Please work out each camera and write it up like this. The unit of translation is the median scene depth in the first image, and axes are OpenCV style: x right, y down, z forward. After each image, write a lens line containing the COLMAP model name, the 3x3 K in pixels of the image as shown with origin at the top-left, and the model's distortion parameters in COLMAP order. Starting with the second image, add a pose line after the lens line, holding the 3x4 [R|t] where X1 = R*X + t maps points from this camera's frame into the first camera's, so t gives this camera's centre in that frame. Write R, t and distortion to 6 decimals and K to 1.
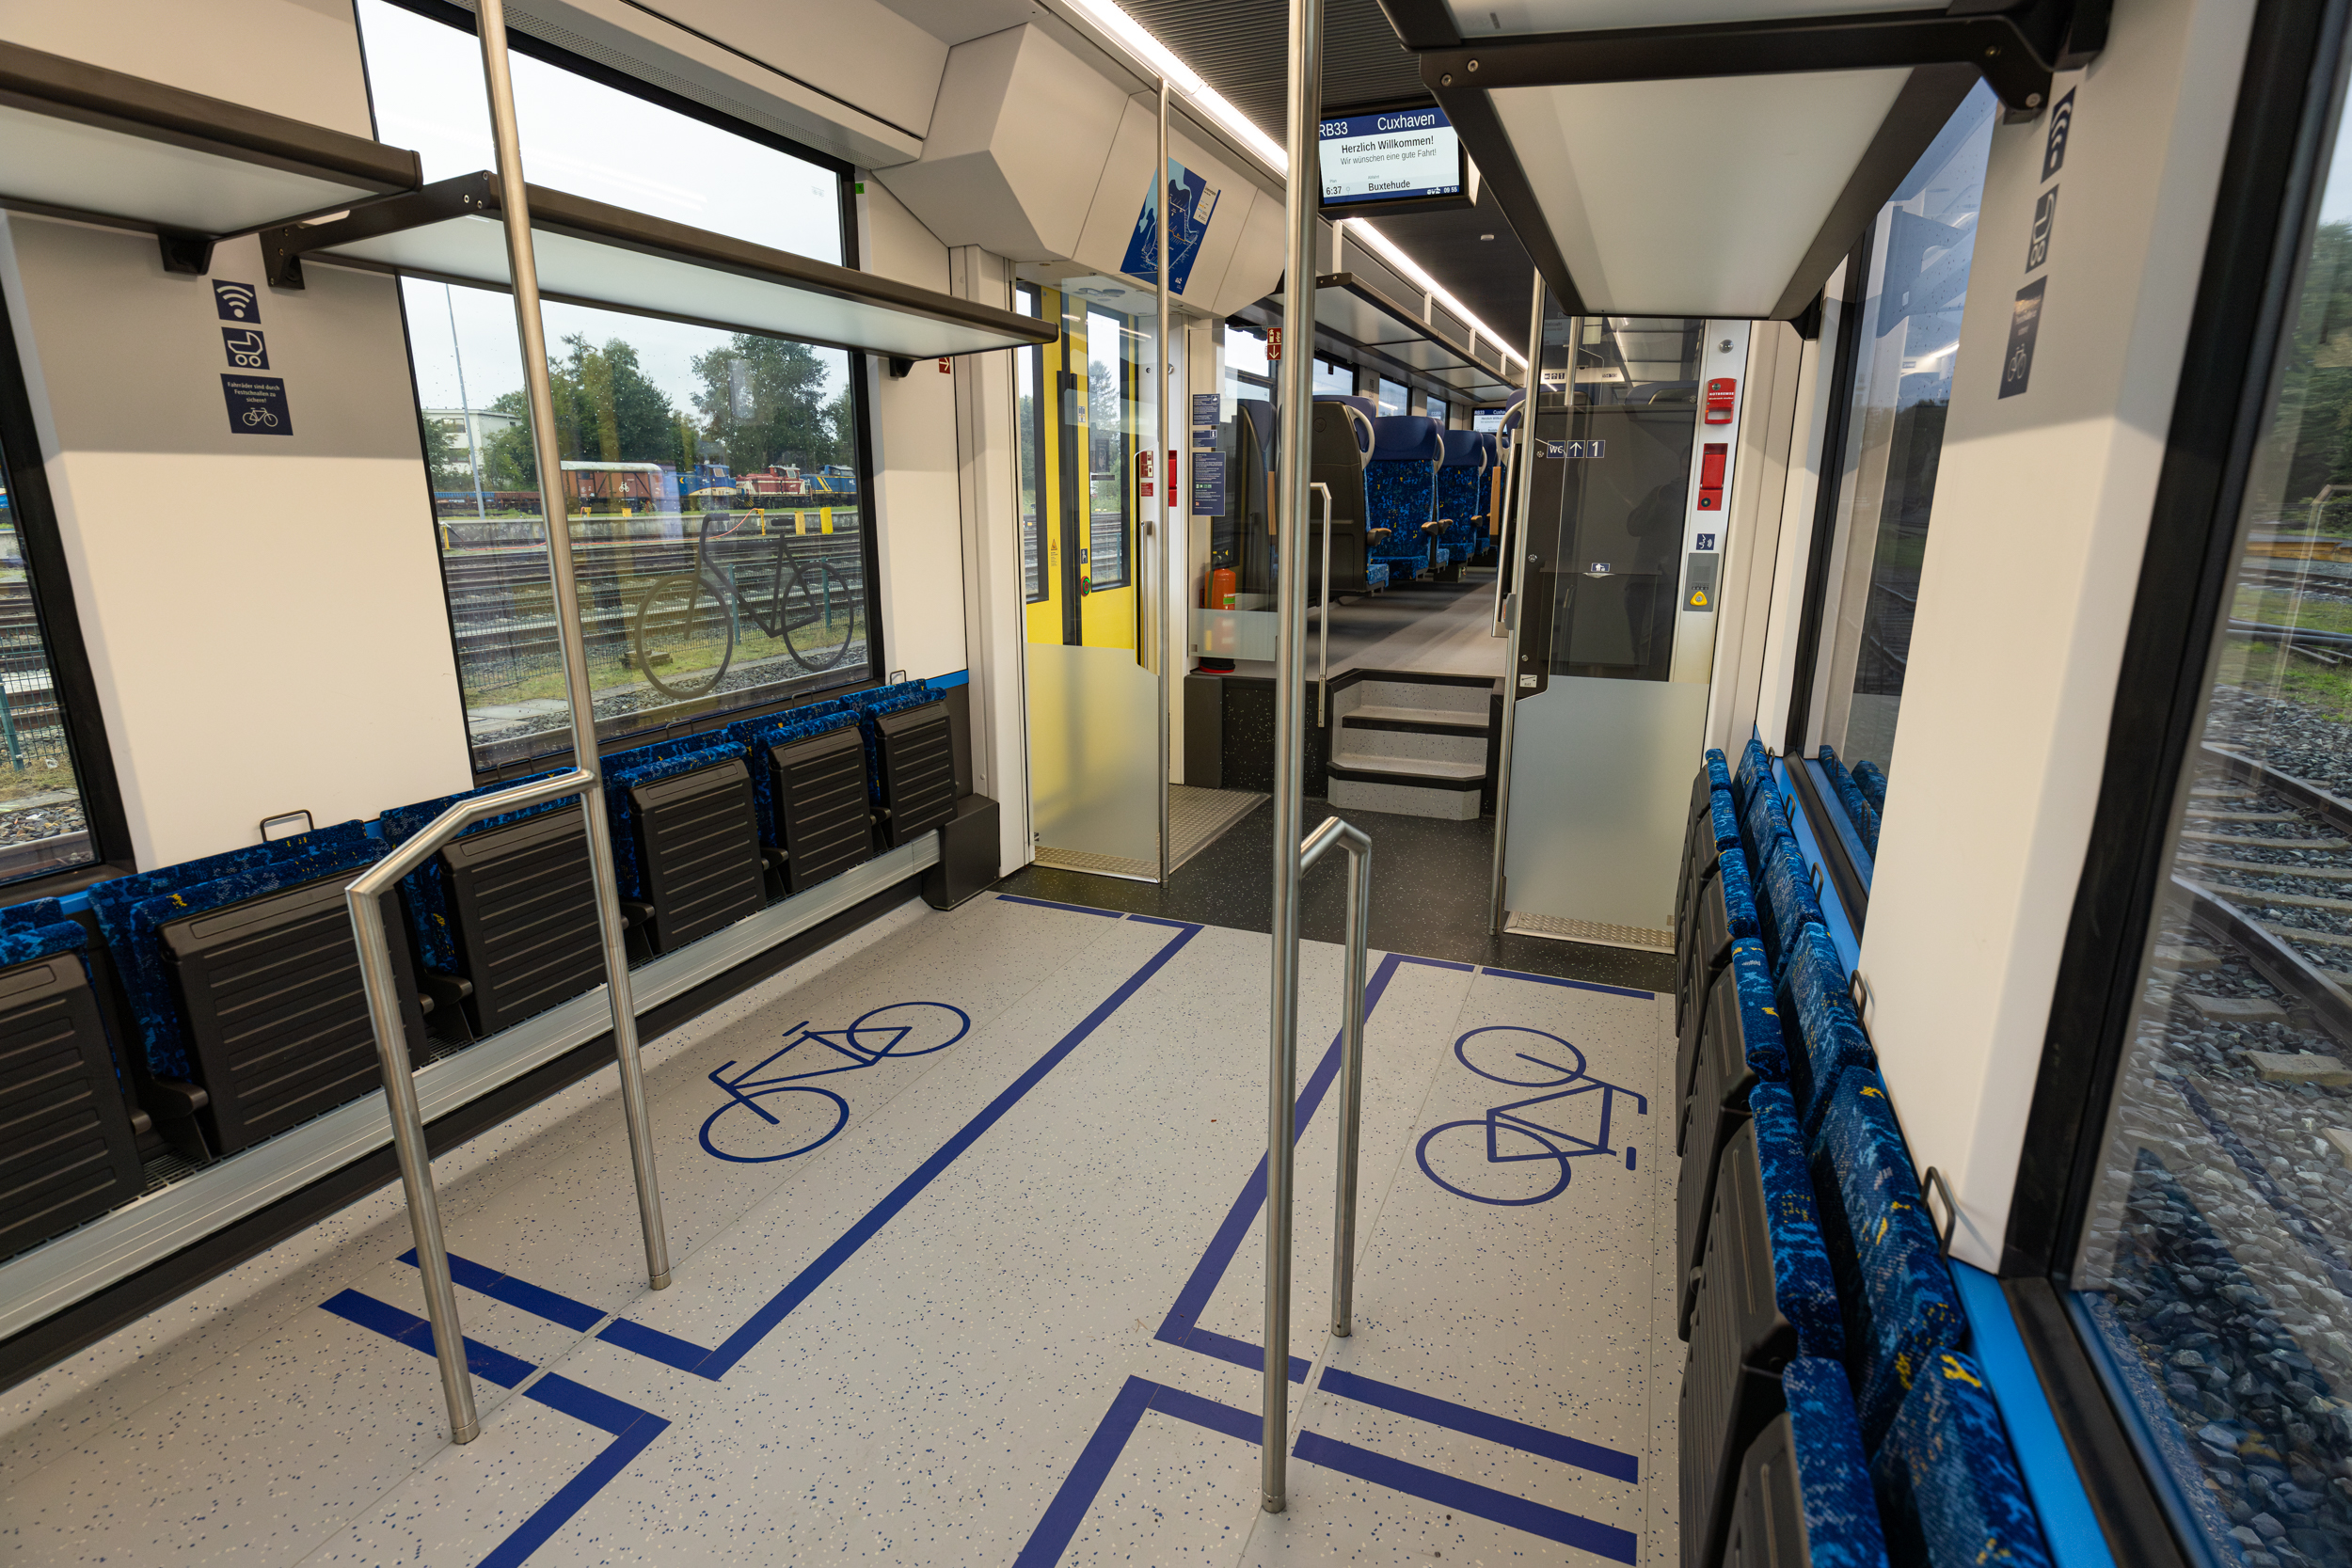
lens RADIAL K [[1134.5, 0, 1191.0], [0, 1134.5, 775.1], [0, 0, 1]] dist [-0.001284, 0.000272]
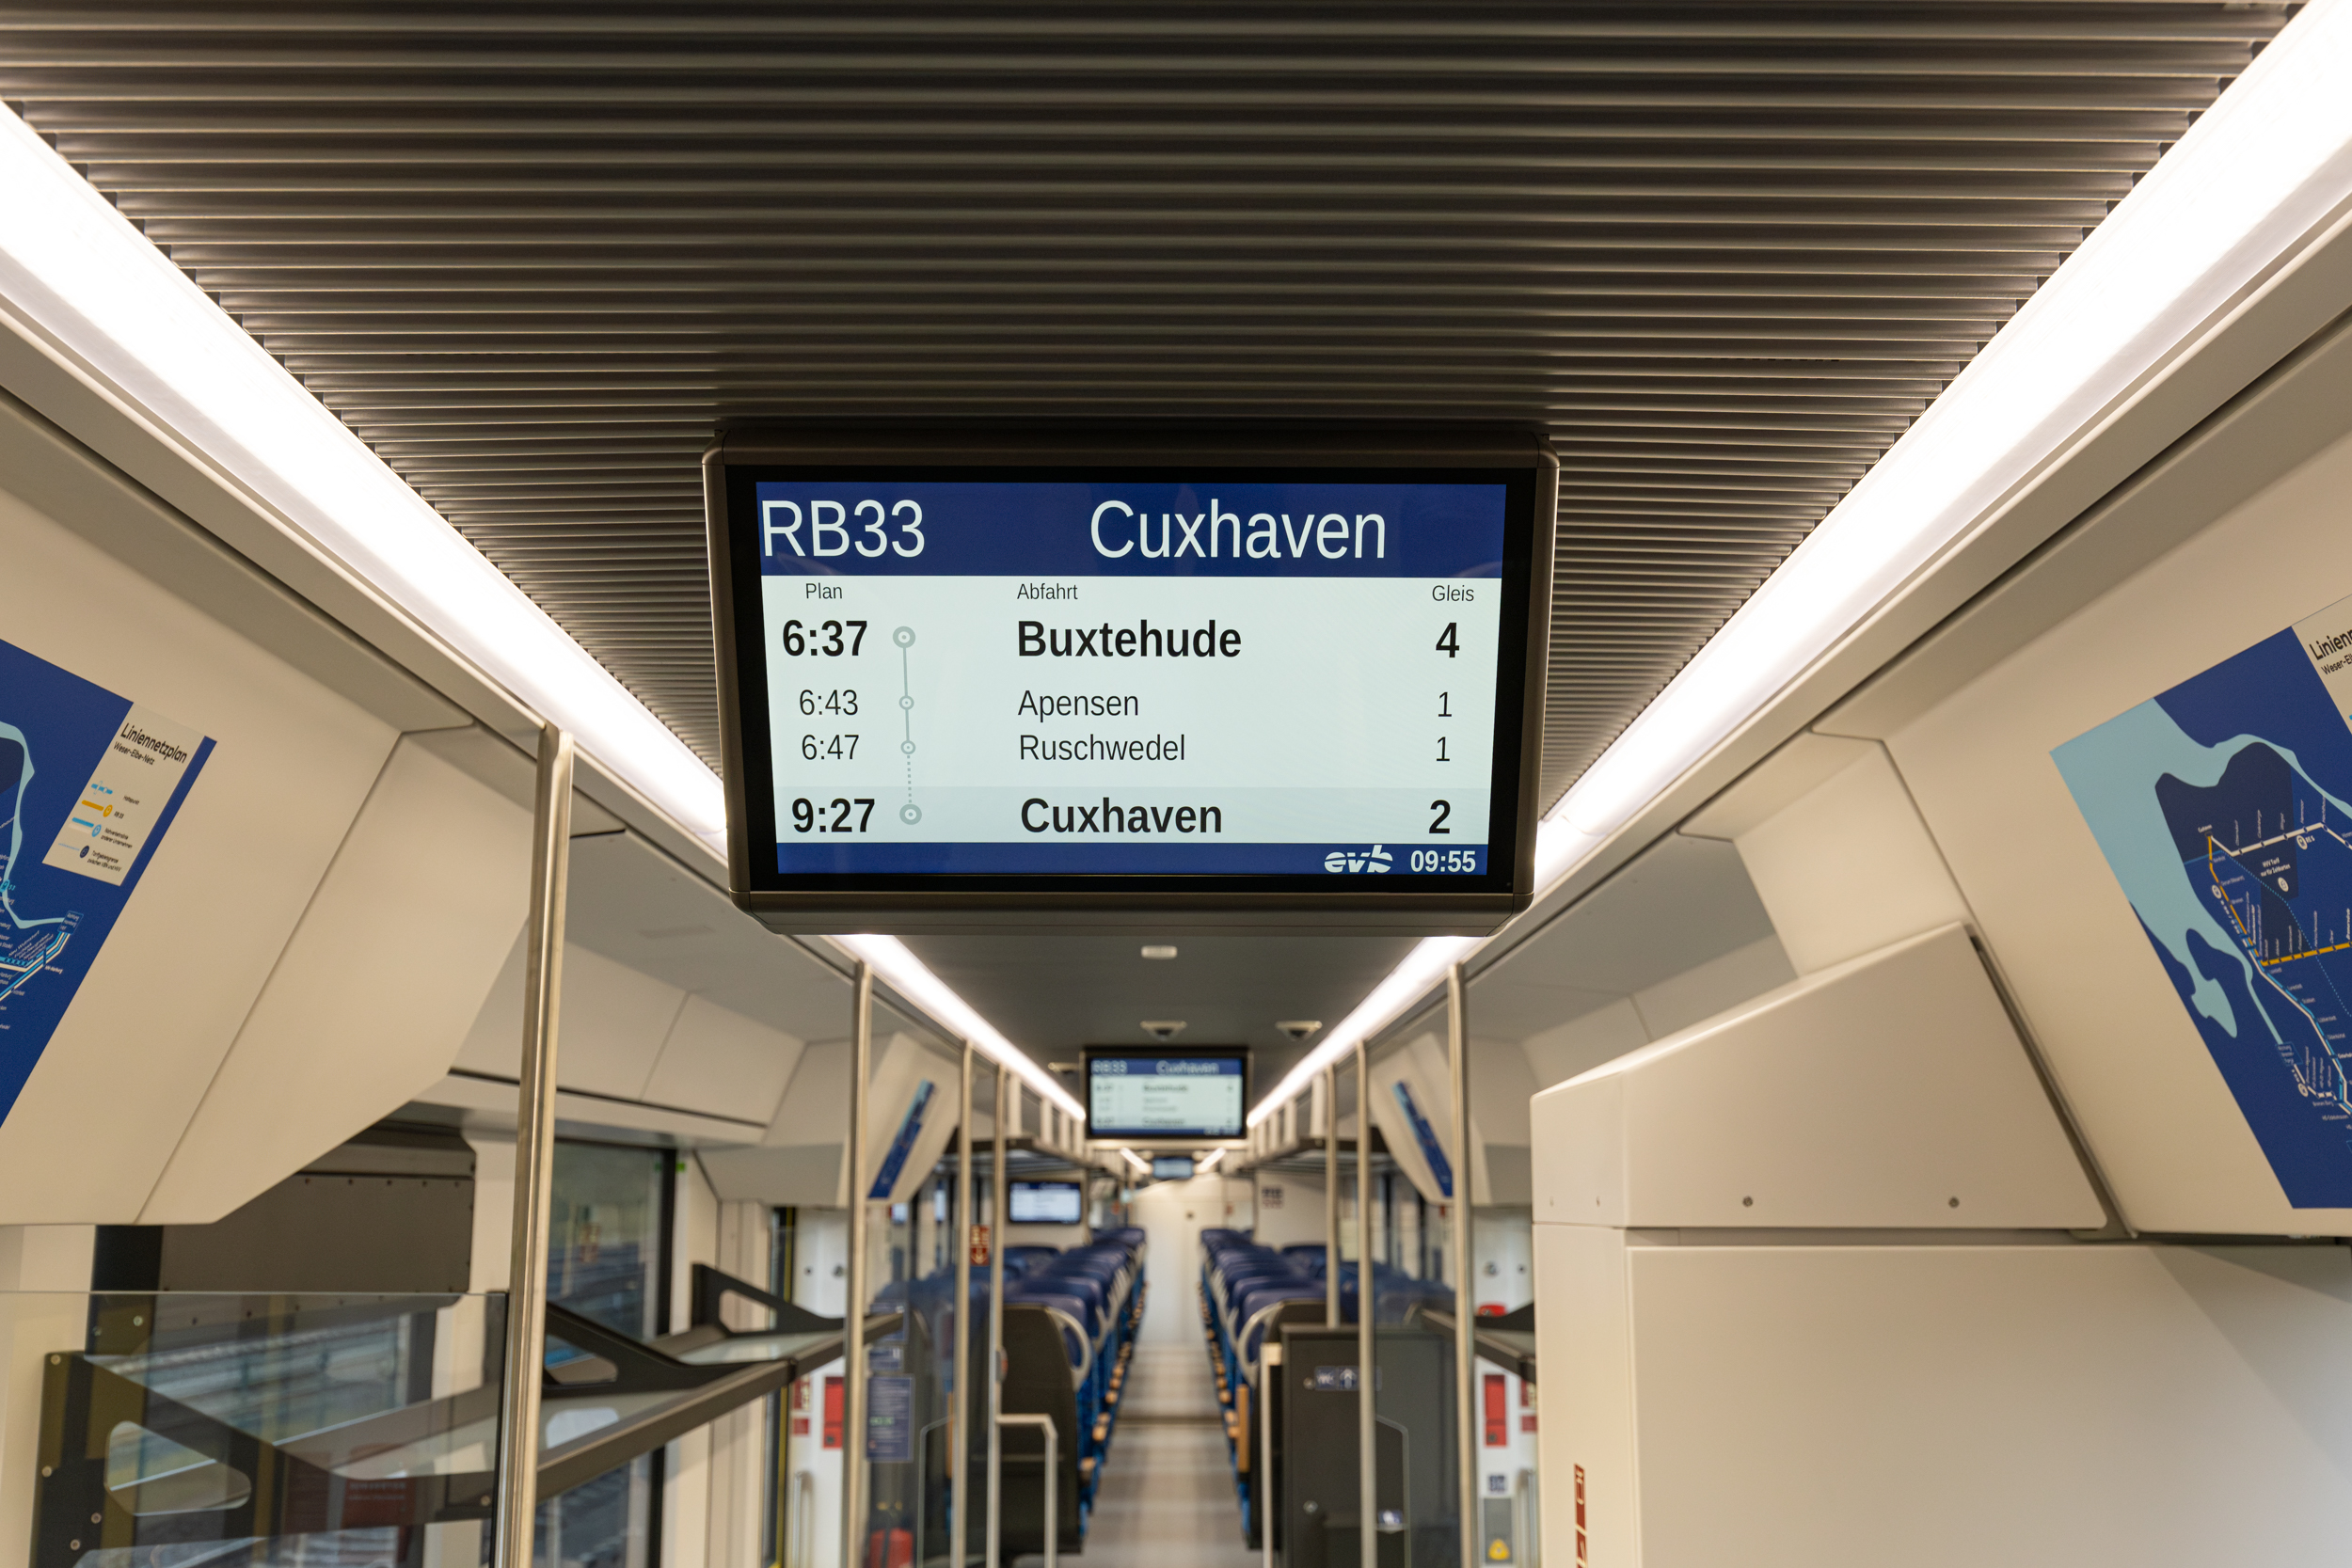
lens RADIAL K [[2283.3, 0, 1187.9], [0, 2283.3, 784.2], [0, 0, 1]] dist [0.008797, 0.017768]
pose [[0.922320, 0.064788, 0.380958, -0.549073], [0.098184, 0.914203, -0.393184, -0.031500], [-0.373746, 0.400045, 0.836826, -0.702668]]
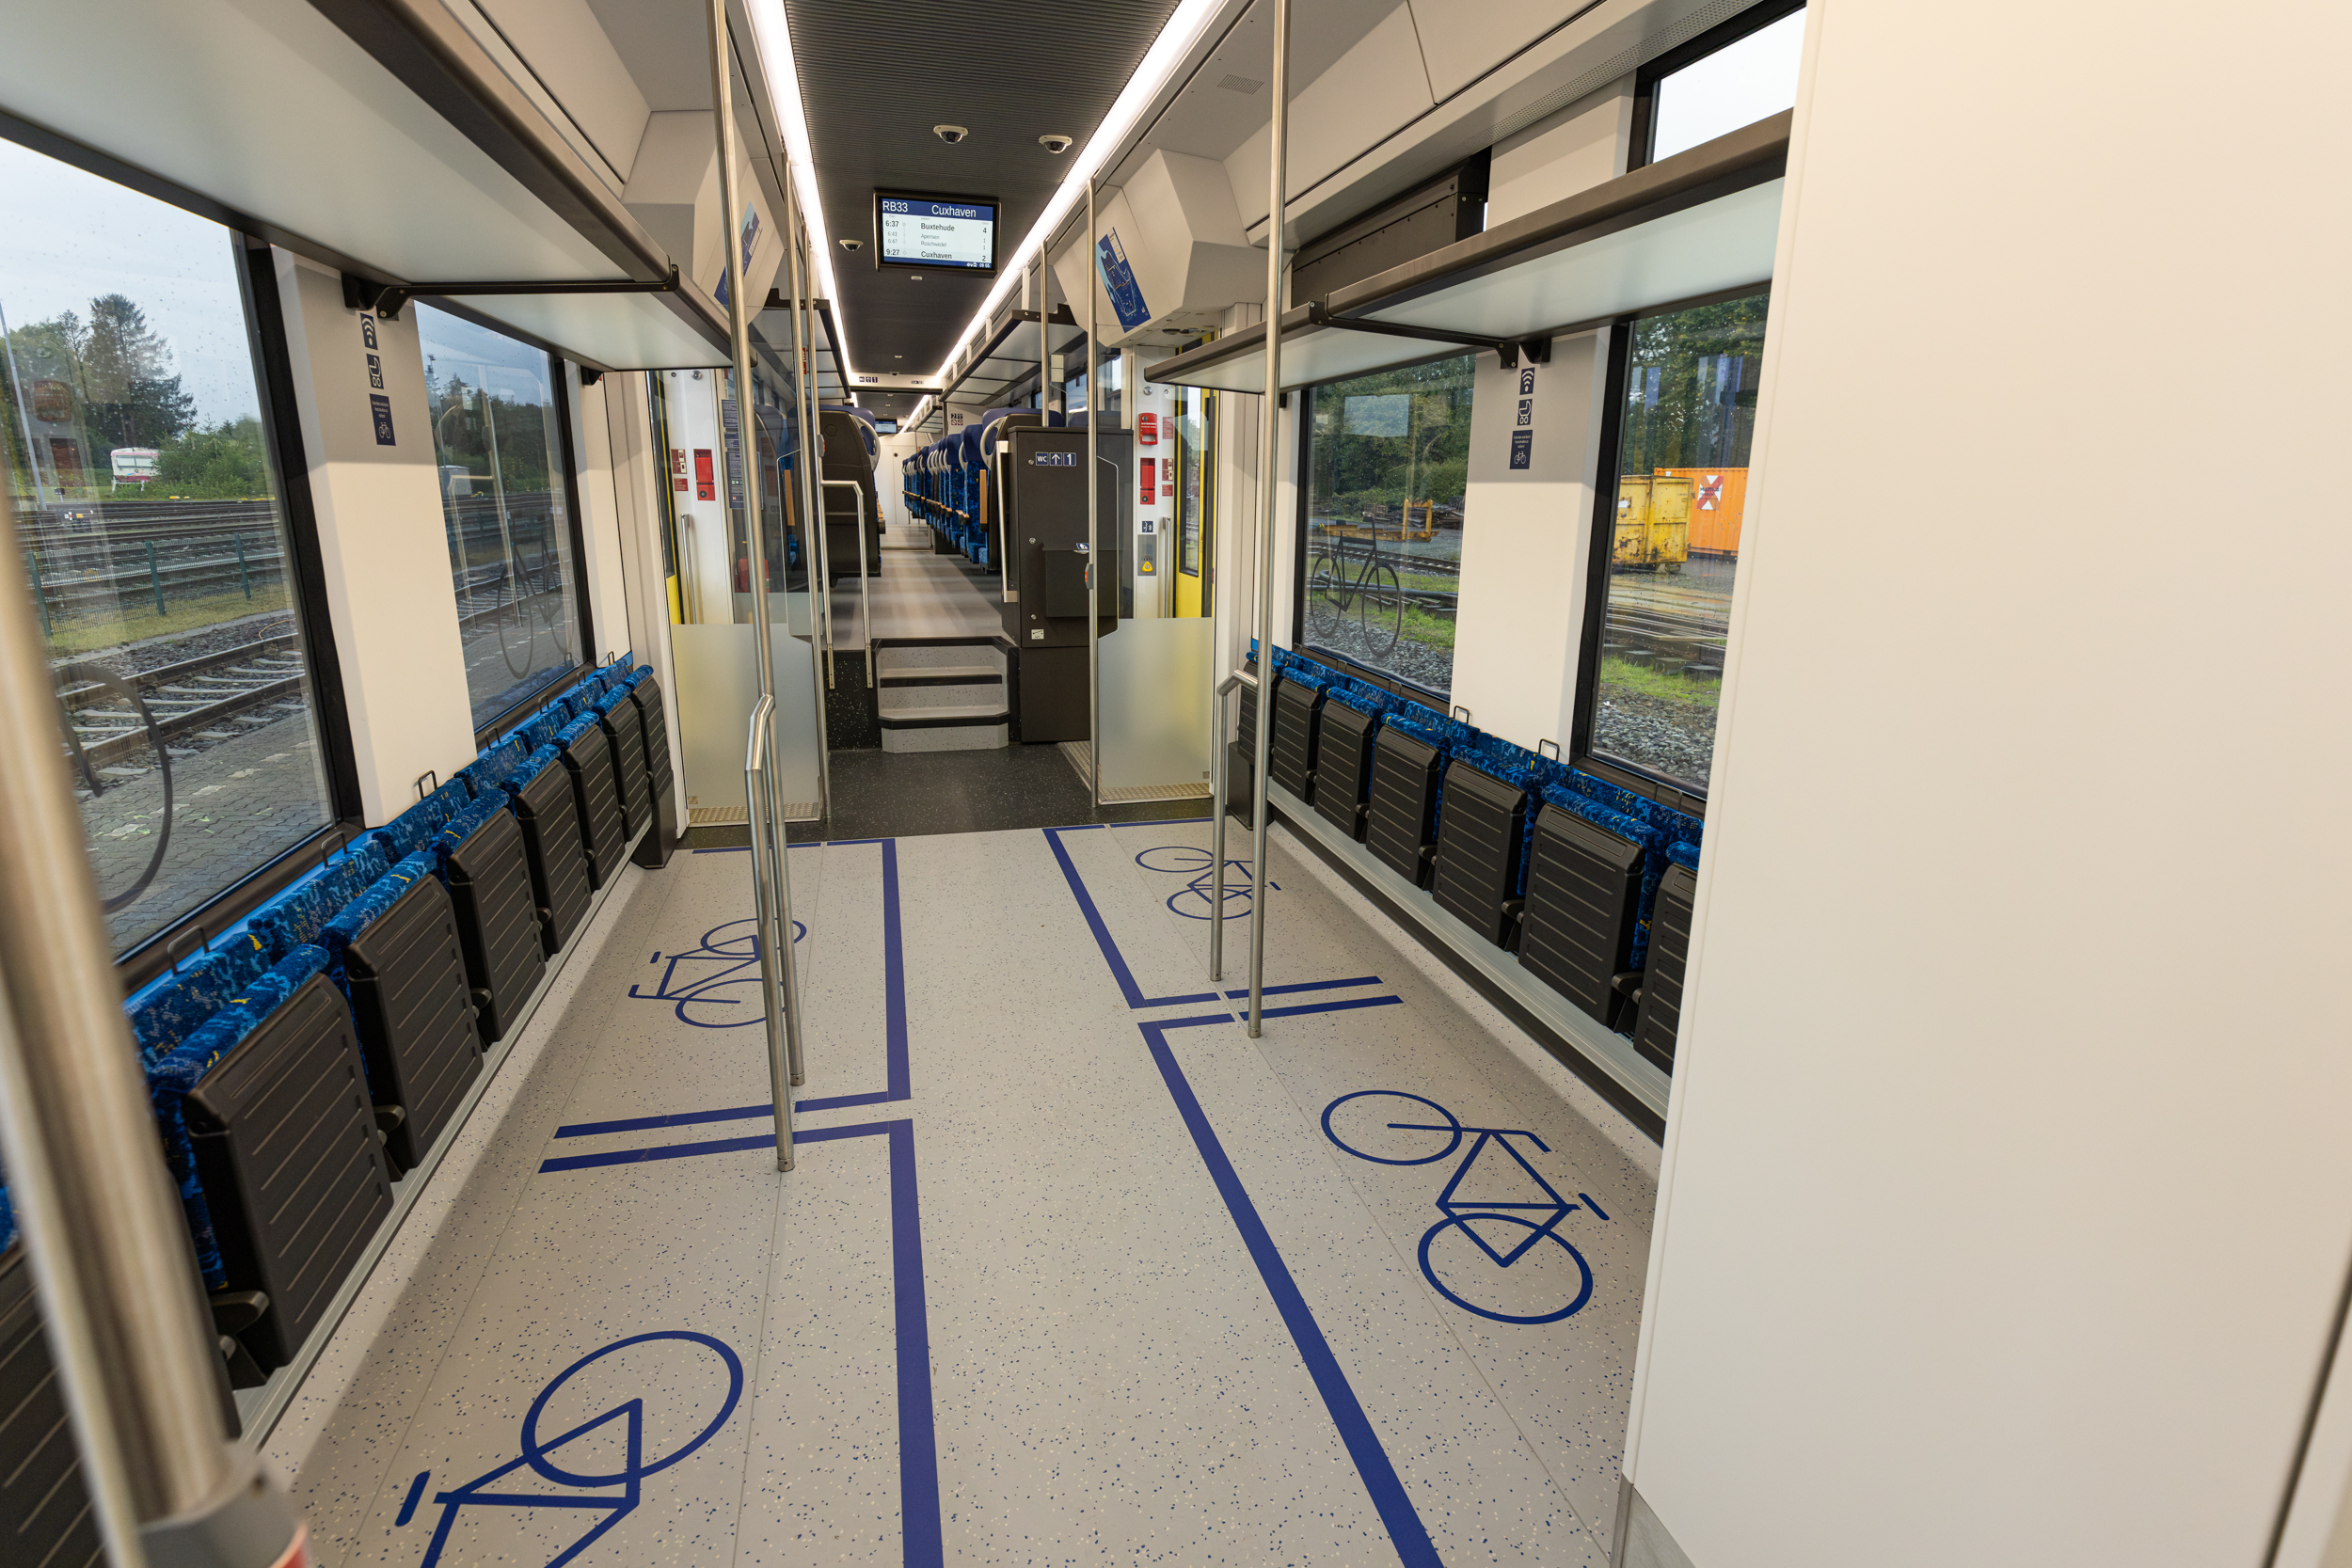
lens RADIAL K [[1151.1, 0, 1184.0], [0, 1151.1, 776.9], [0, 0, 1]] dist [0.000276, 0.000555]
pose [[0.797013, -0.139617, 0.587603, -0.463589], [0.135460, 0.989451, 0.051362, 0.043396], [-0.588575, 0.038661, 0.807518, -0.211930]]
